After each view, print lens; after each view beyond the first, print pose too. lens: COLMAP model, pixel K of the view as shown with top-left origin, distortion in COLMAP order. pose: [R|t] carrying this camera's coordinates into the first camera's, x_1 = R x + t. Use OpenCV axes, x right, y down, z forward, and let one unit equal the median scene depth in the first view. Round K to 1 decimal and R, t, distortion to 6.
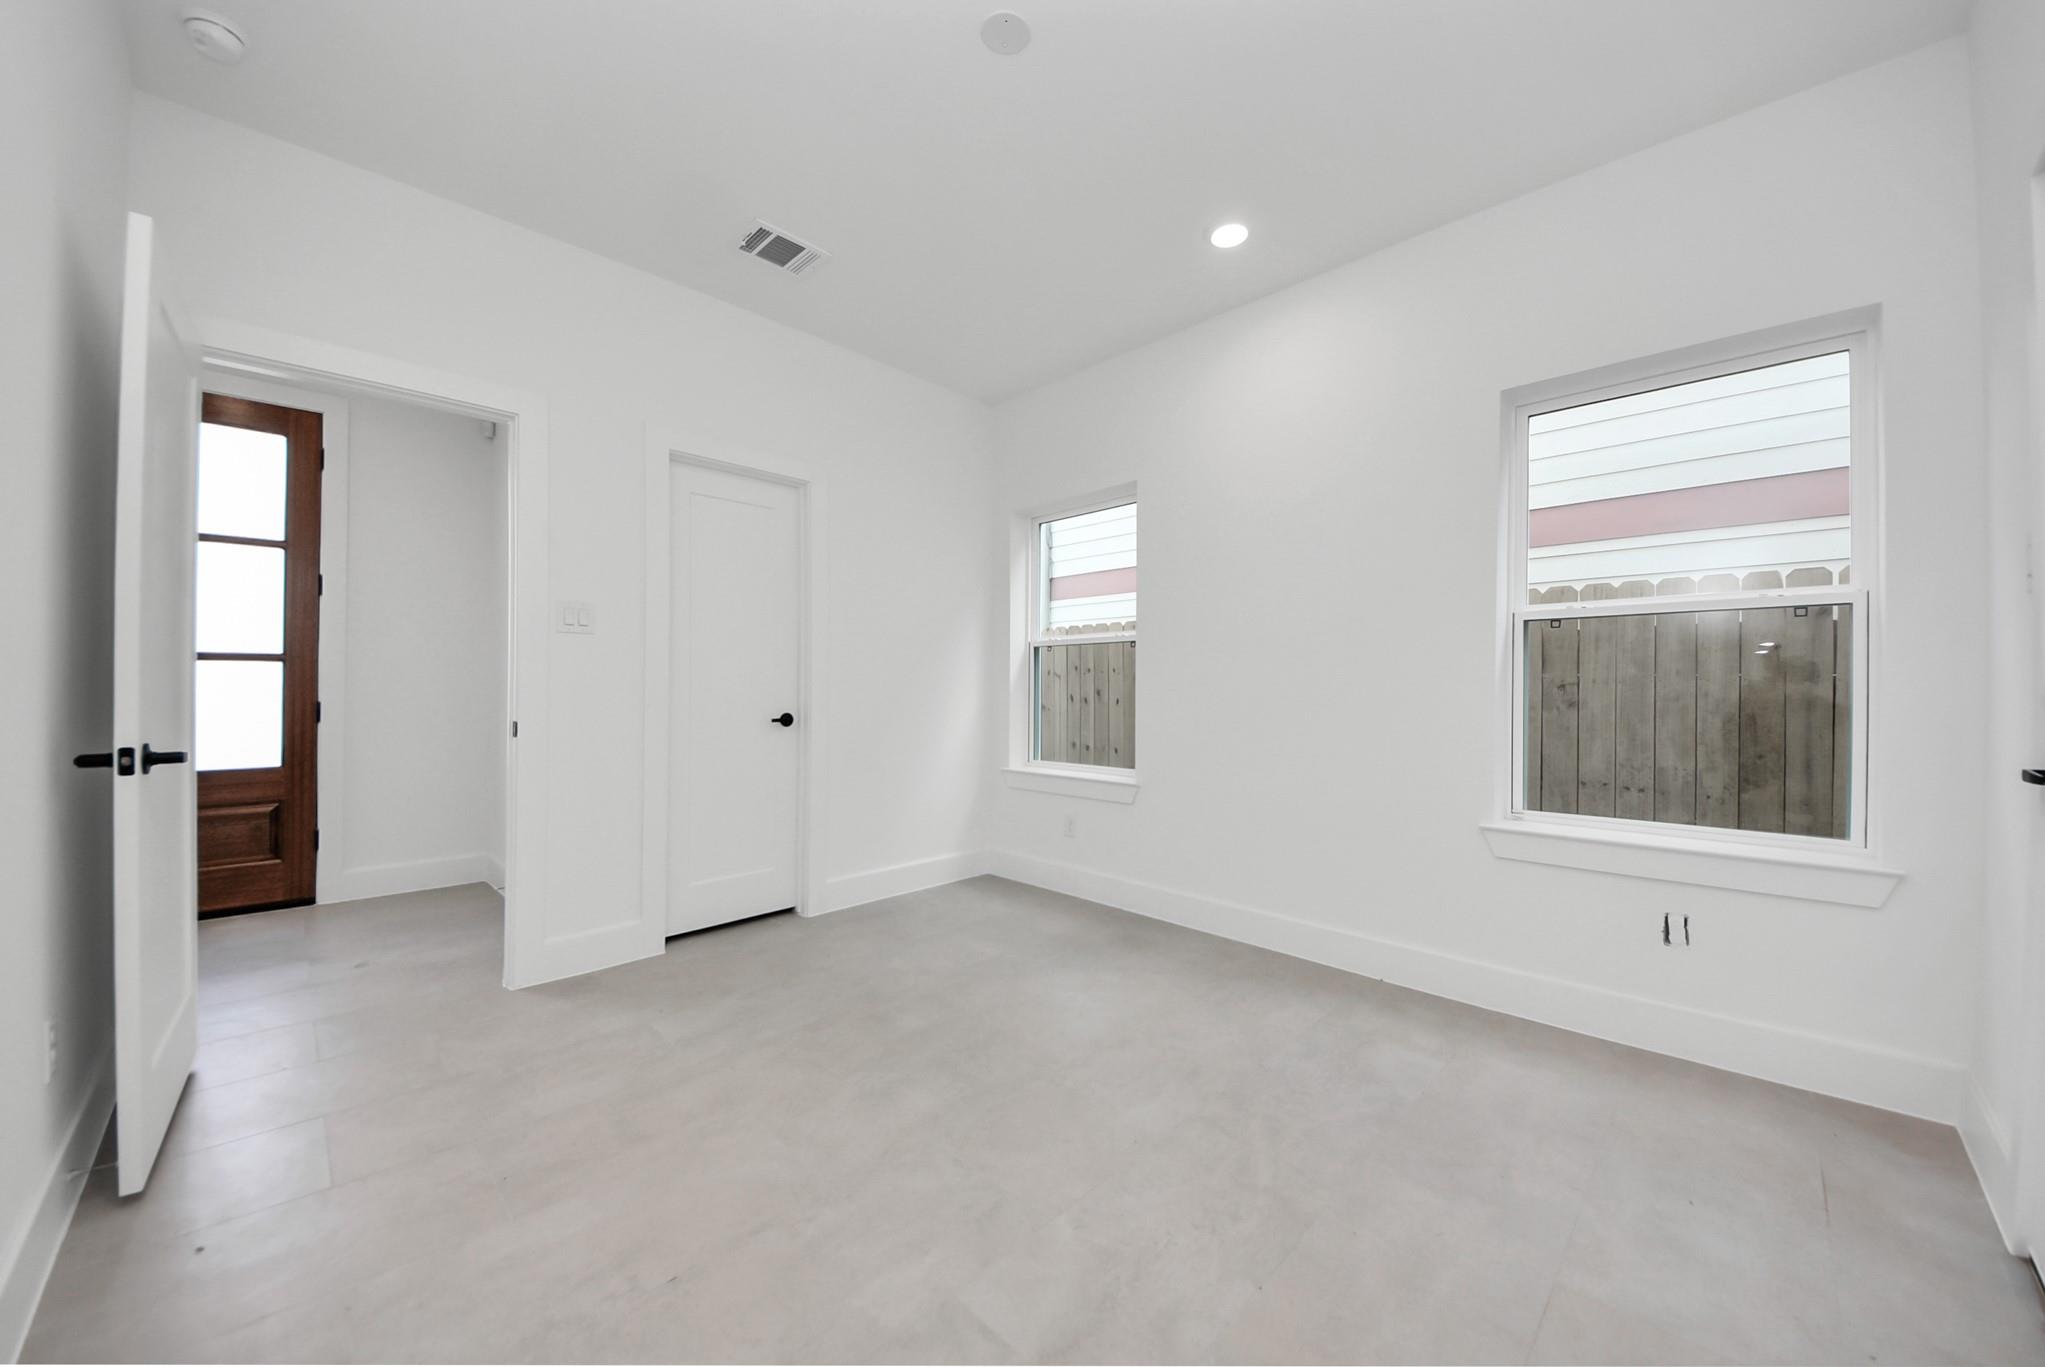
lens RADIAL K [[731.9, 0, 1022.5], [0, 731.9, 683.5], [0, 0, 1]] dist [-0.032322, -0.013824]
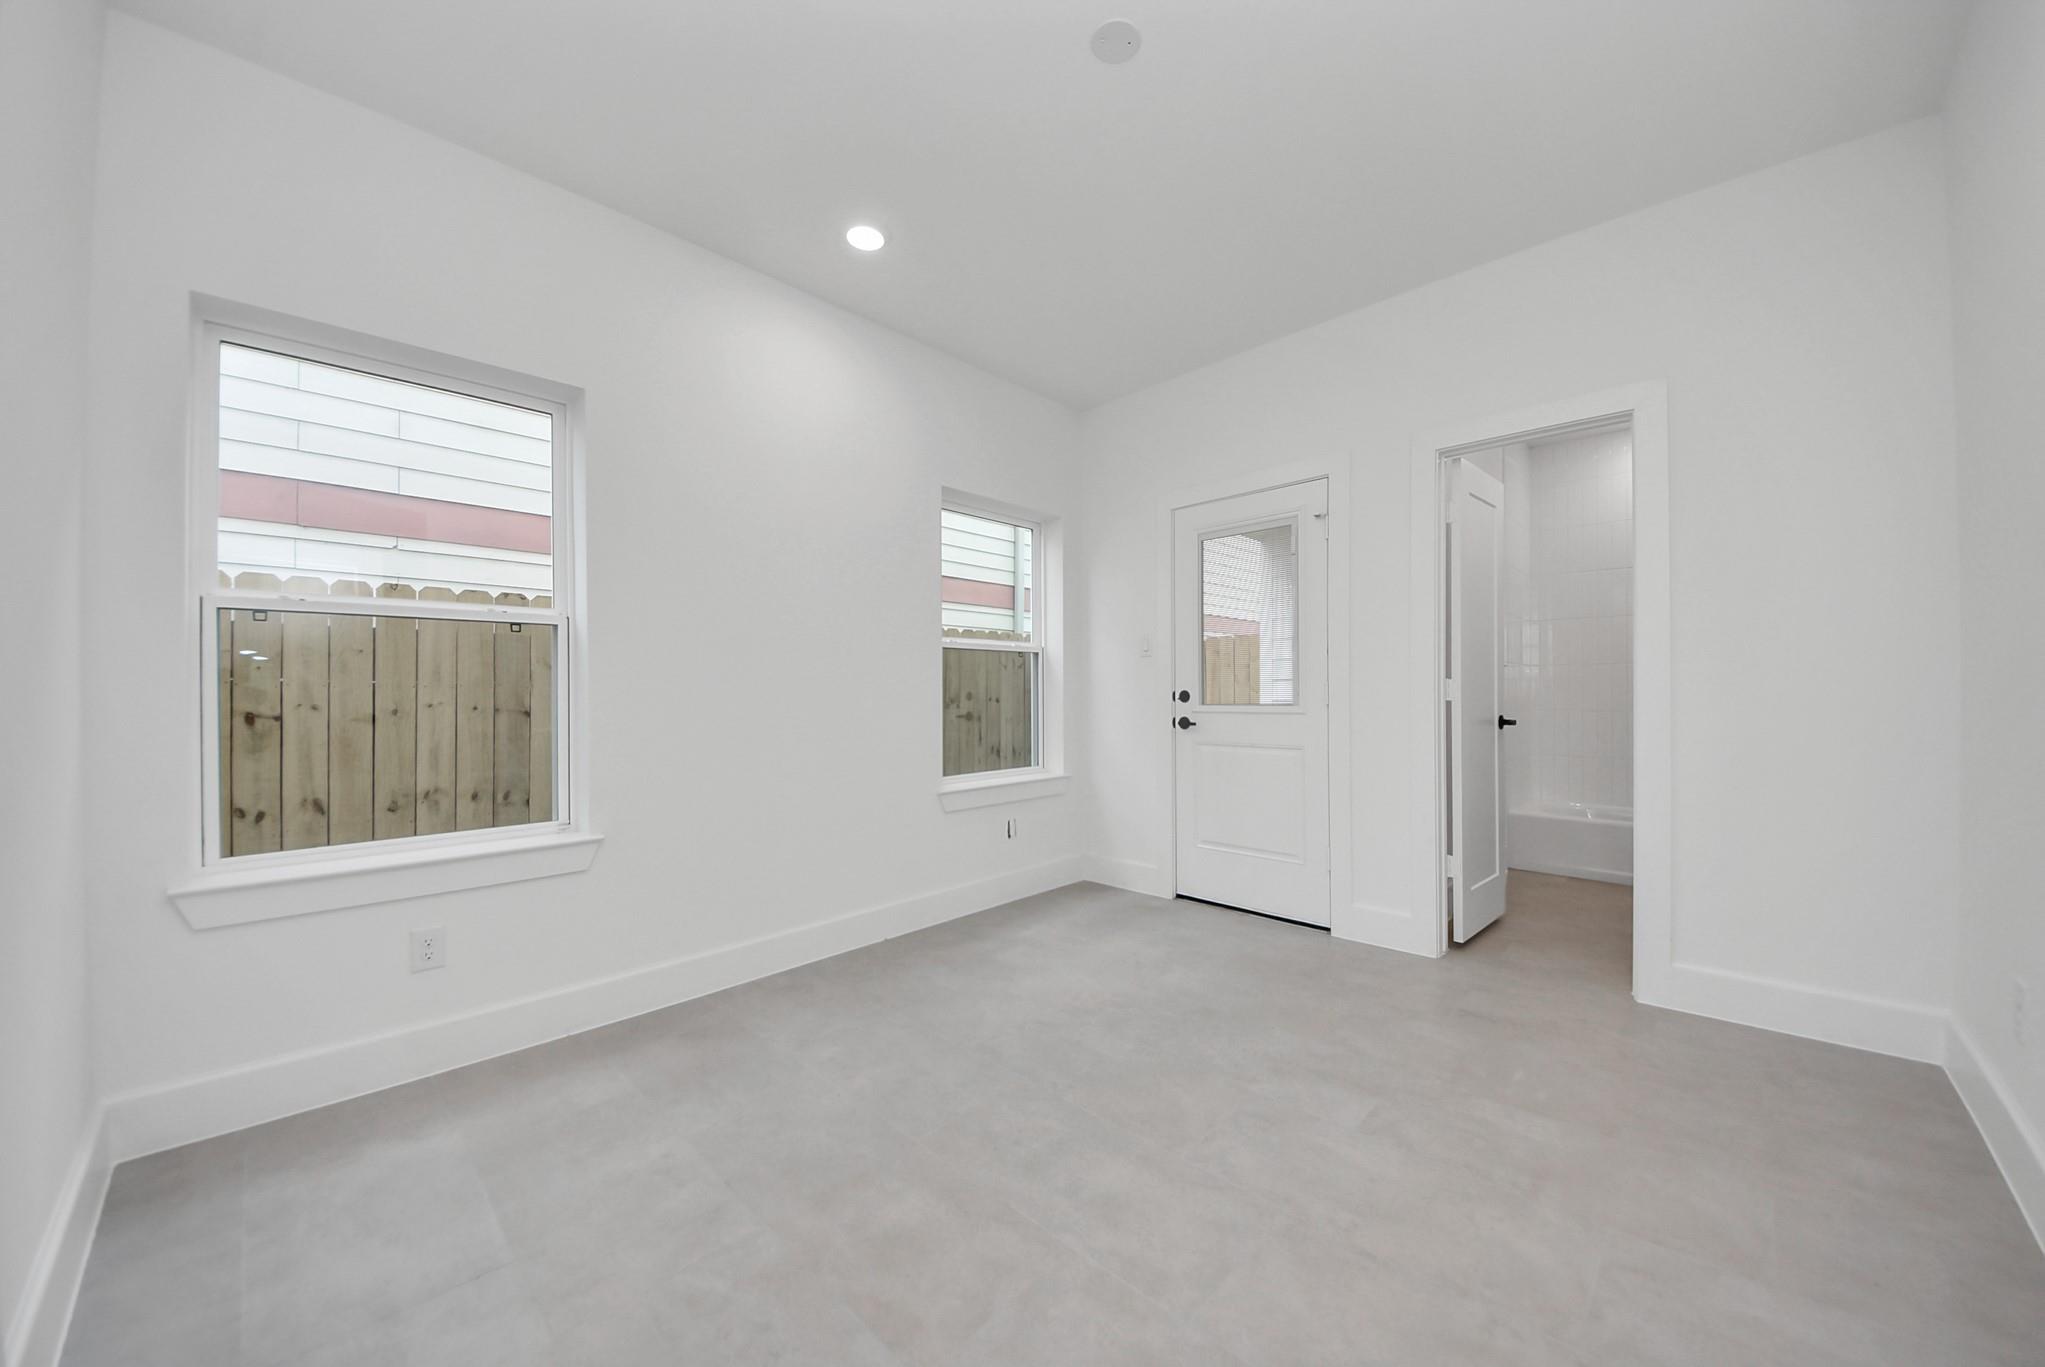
lens RADIAL K [[743.6, 0, 1030.4], [0, 743.6, 675.3], [0, 0, 1]] dist [0.027659, -0.000150]
pose [[-0.050798, 0.022166, 0.998463, -0.181717], [0.000750, 0.999754, -0.022156, 0.000533], [-0.998709, -0.000376, -0.050802, 0.198785]]
